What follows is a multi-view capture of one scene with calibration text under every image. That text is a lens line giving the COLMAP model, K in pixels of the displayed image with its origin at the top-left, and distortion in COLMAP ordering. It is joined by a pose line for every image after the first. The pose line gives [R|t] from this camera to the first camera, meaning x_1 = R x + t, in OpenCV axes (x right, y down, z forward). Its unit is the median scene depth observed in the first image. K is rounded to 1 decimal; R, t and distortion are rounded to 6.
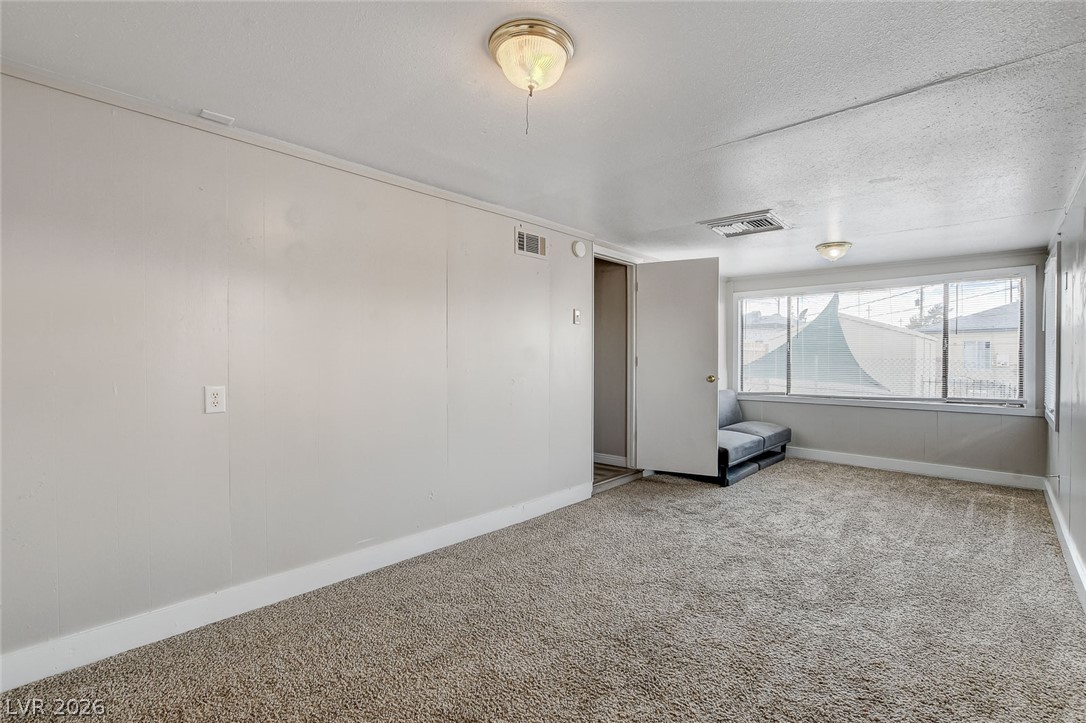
lens RADIAL K [[477.3, 0, 537.5], [0, 477.3, 366.3], [0, 0, 1]] dist [-0.020741, 0.003027]
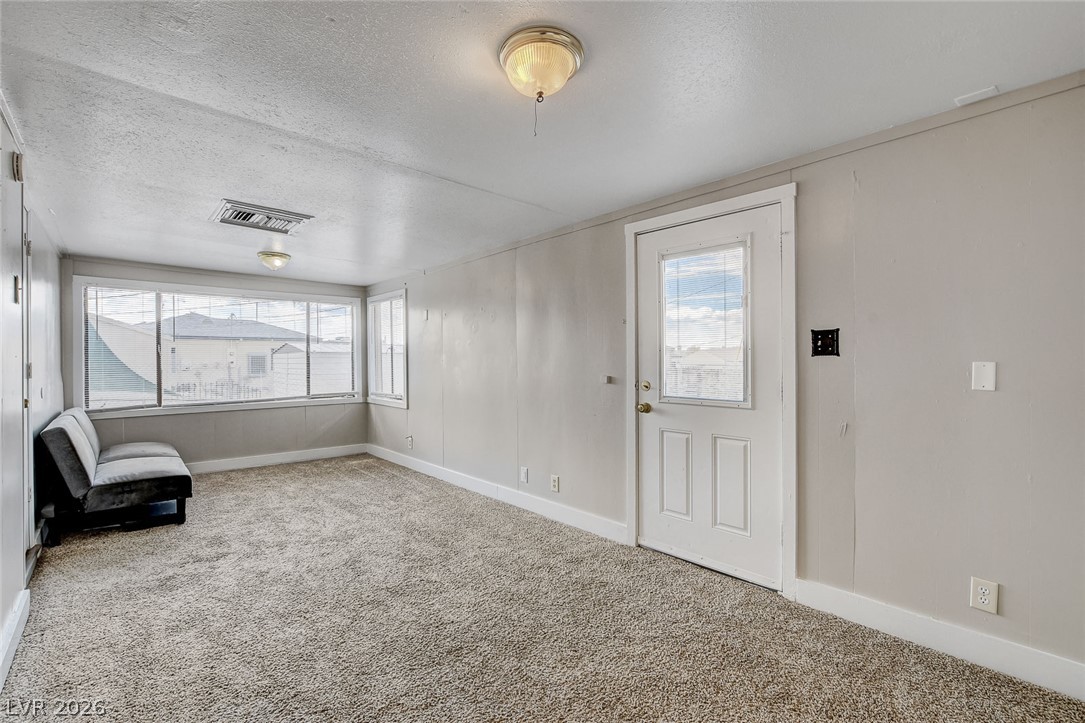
lens RADIAL K [[476.8, 0, 538.0], [0, 476.8, 362.3], [0, 0, 1]] dist [-0.020741, 0.003027]
pose [[0.085480, -0.003421, 0.996334, -0.410936], [0.023476, 0.999723, 0.001419, -0.007859], [-0.996063, 0.023269, 0.085536, 0.381669]]
